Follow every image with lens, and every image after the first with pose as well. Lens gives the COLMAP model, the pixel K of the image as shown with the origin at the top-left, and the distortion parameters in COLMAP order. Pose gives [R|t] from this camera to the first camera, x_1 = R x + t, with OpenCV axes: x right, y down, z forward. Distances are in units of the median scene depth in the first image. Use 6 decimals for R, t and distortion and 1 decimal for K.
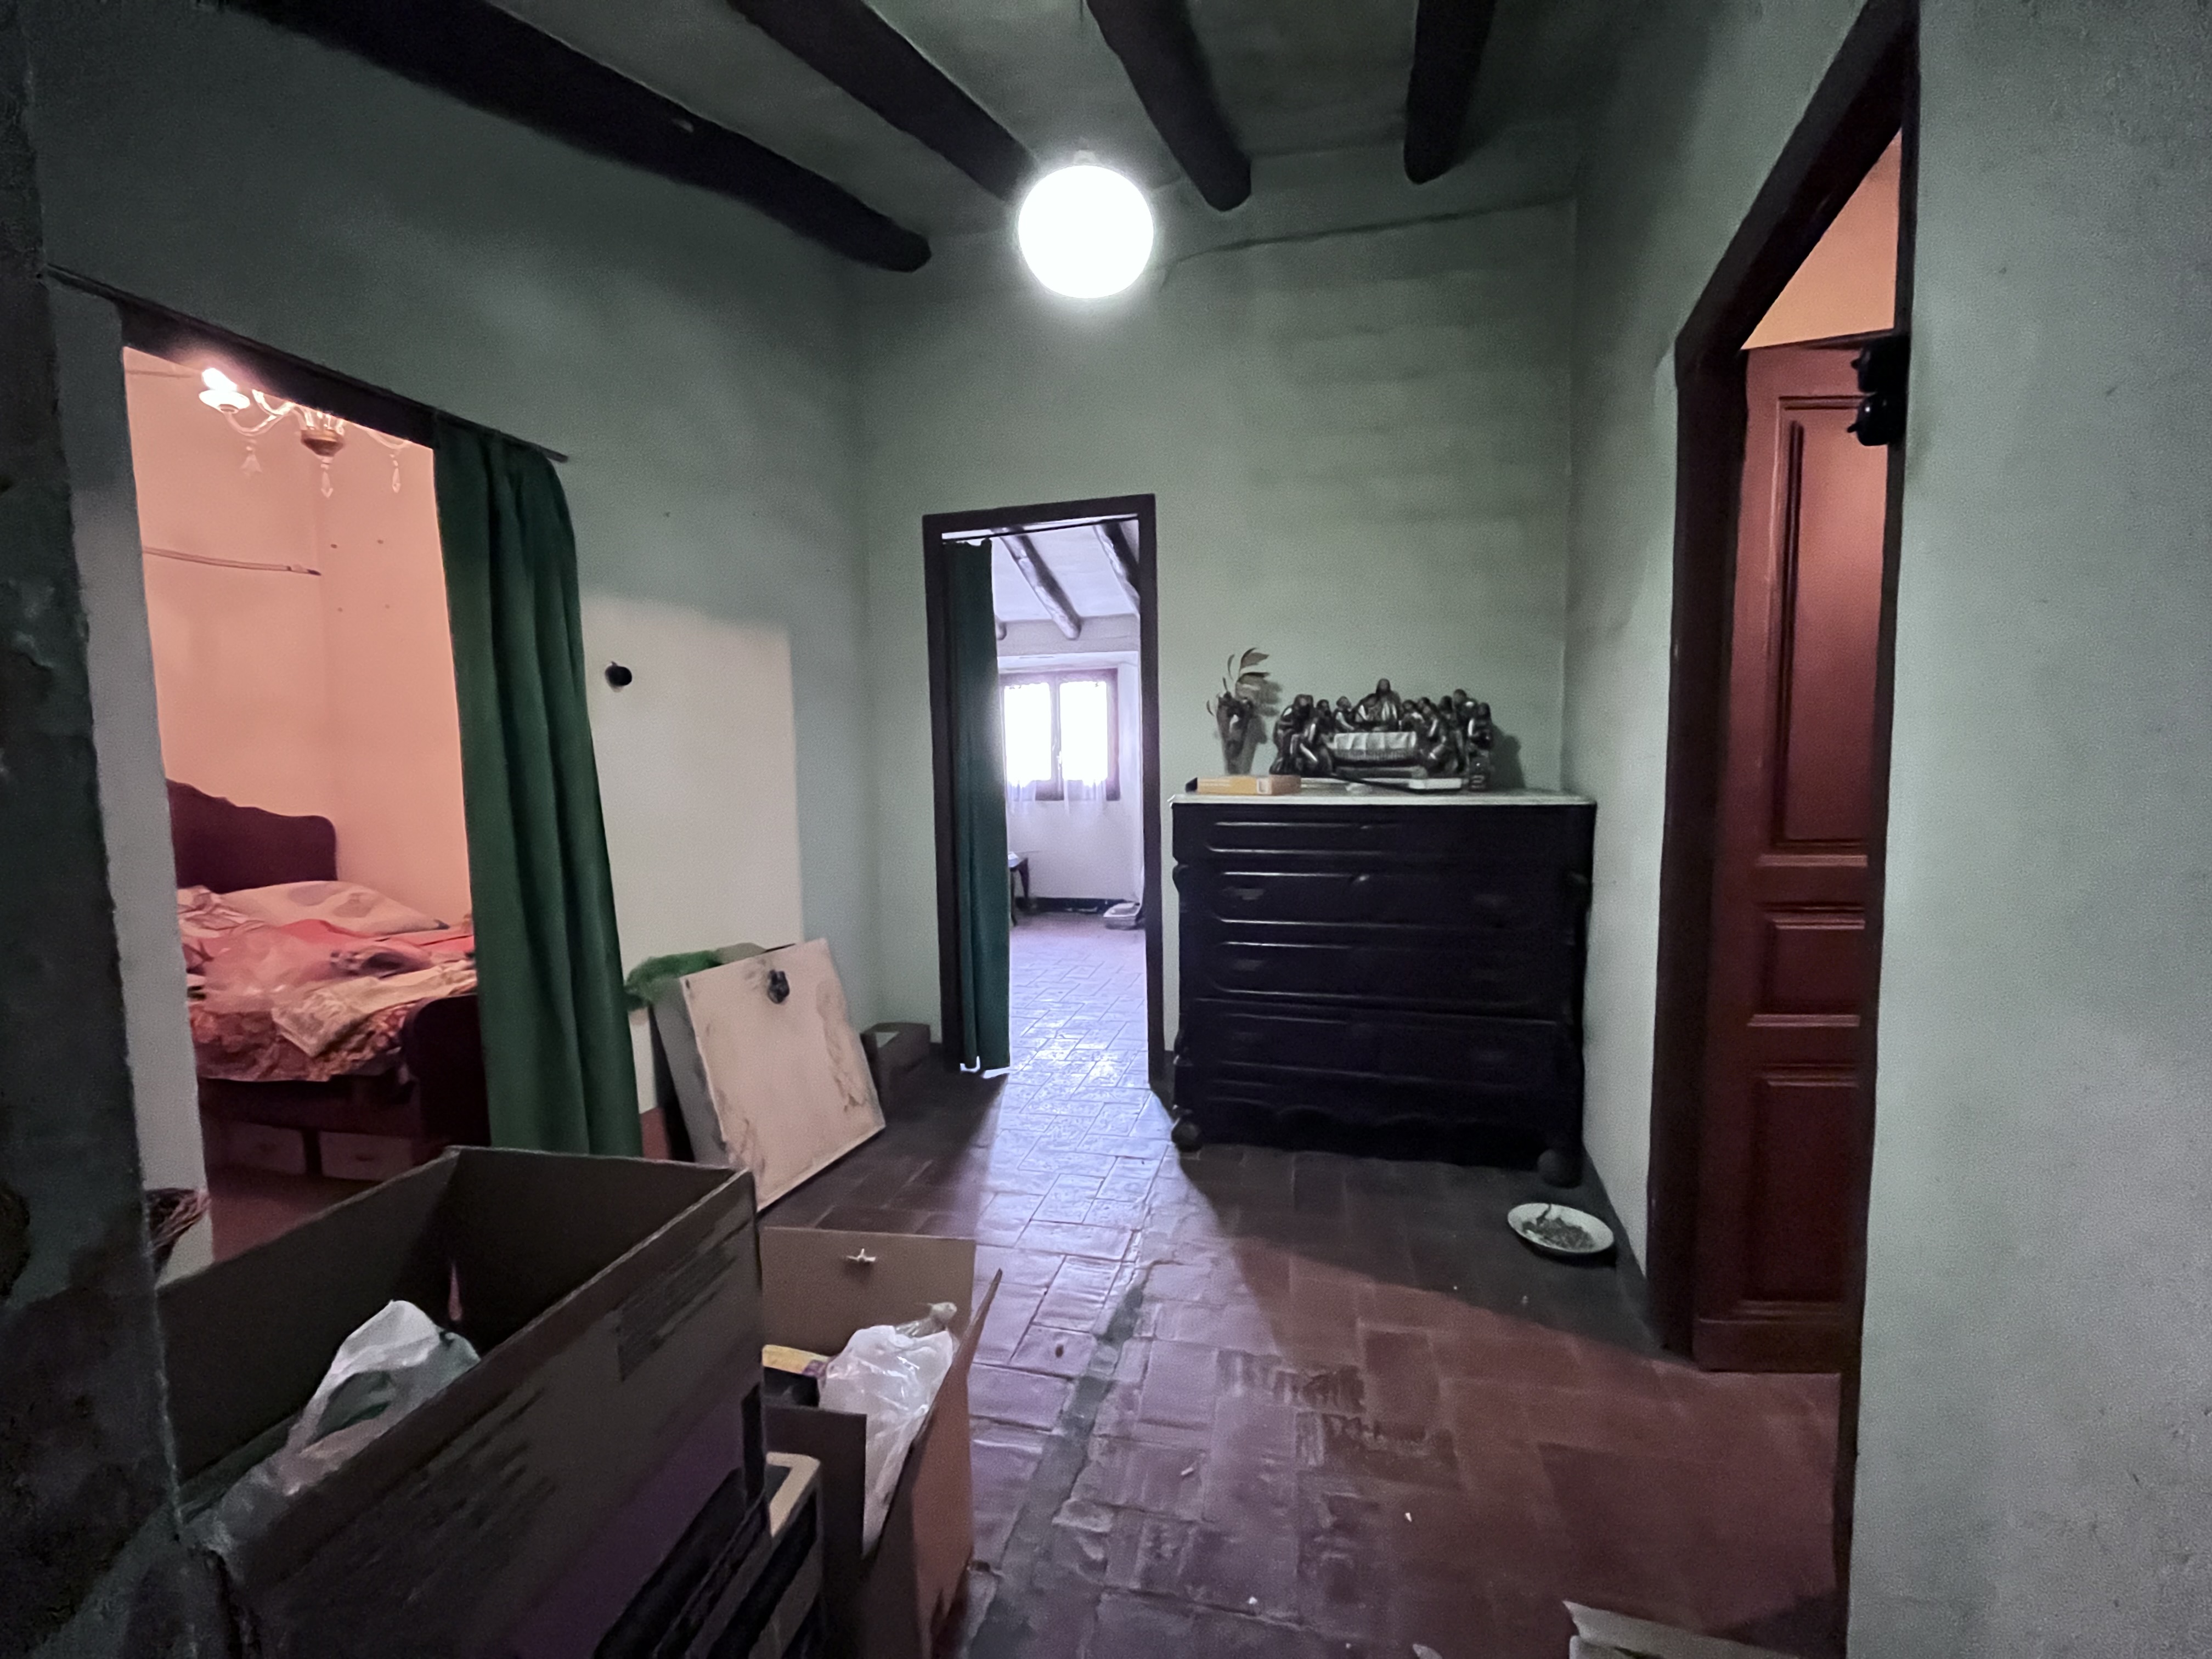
lens RADIAL K [[885.3, 0, 1099.7], [0, 885.3, 838.6], [0, 0, 1]] dist [-0.001443, -0.000421]
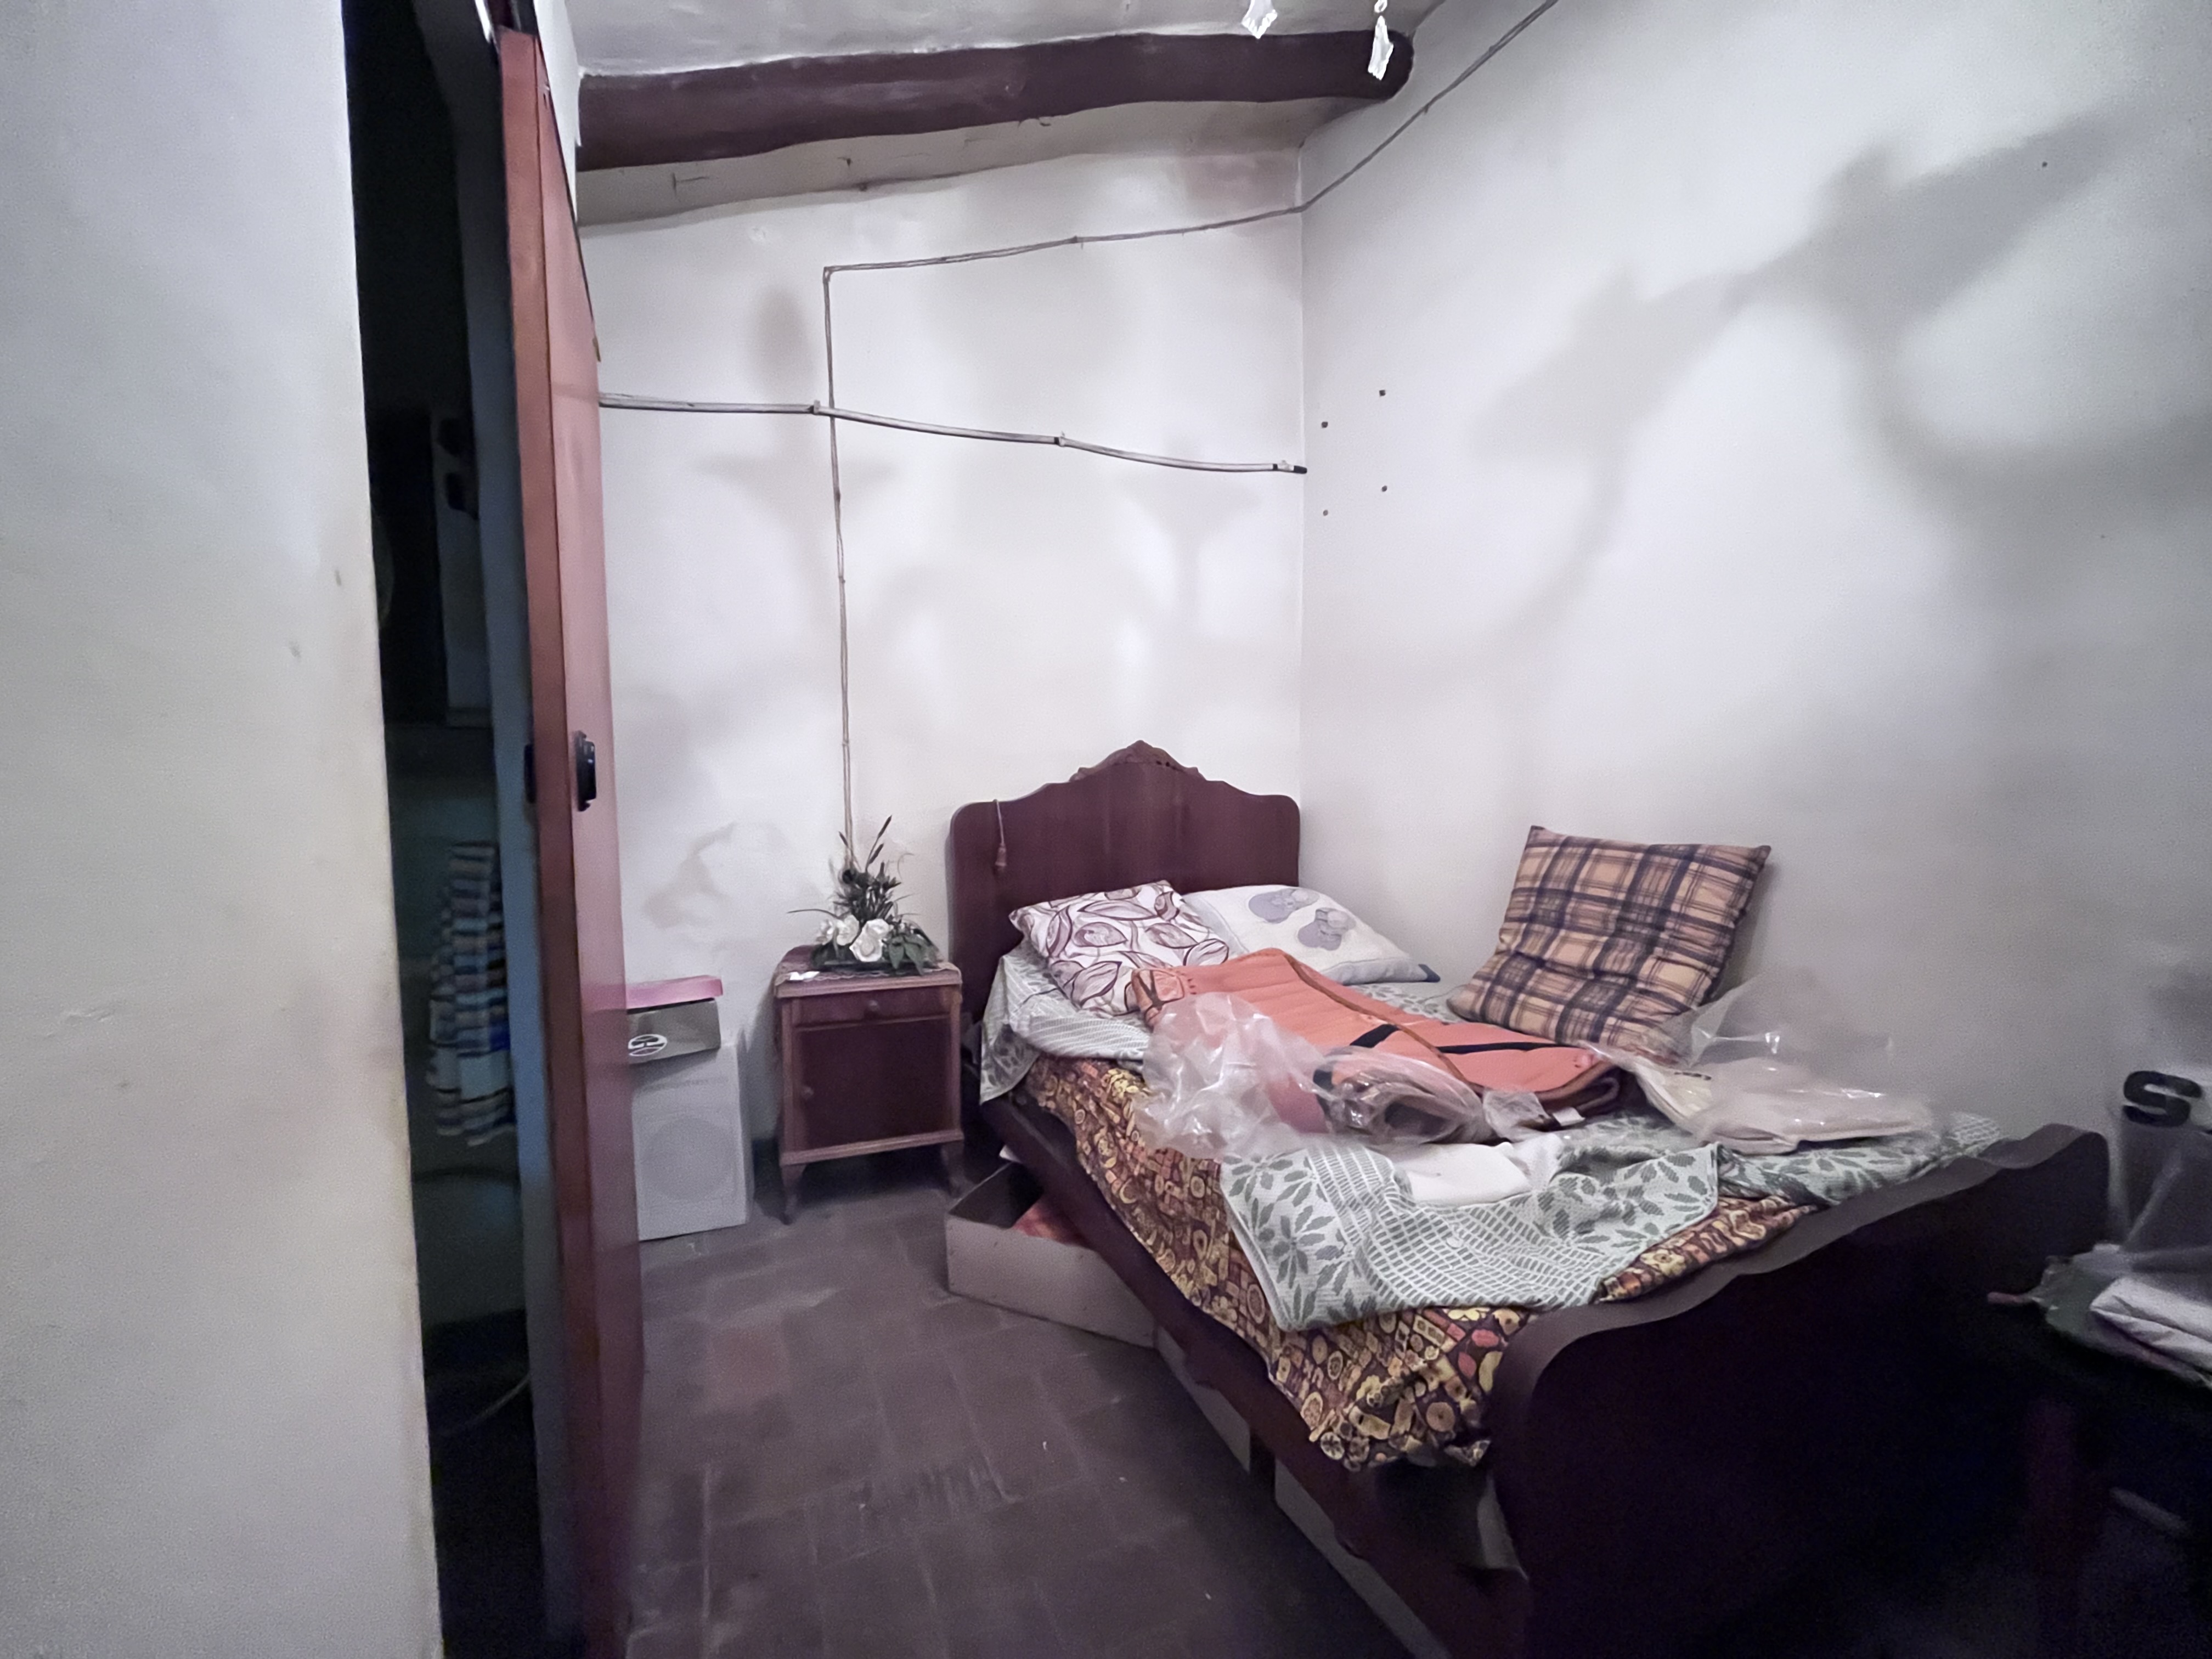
lens RADIAL K [[885.3, 0, 1105.2], [0, 885.3, 823.8], [0, 0, 1]] dist [-0.001443, -0.000421]
pose [[0.624844, 0.050196, -0.779134, -0.568082], [-0.060073, 0.998064, 0.016124, -0.007041], [0.778435, 0.036730, 0.626649, 0.596302]]
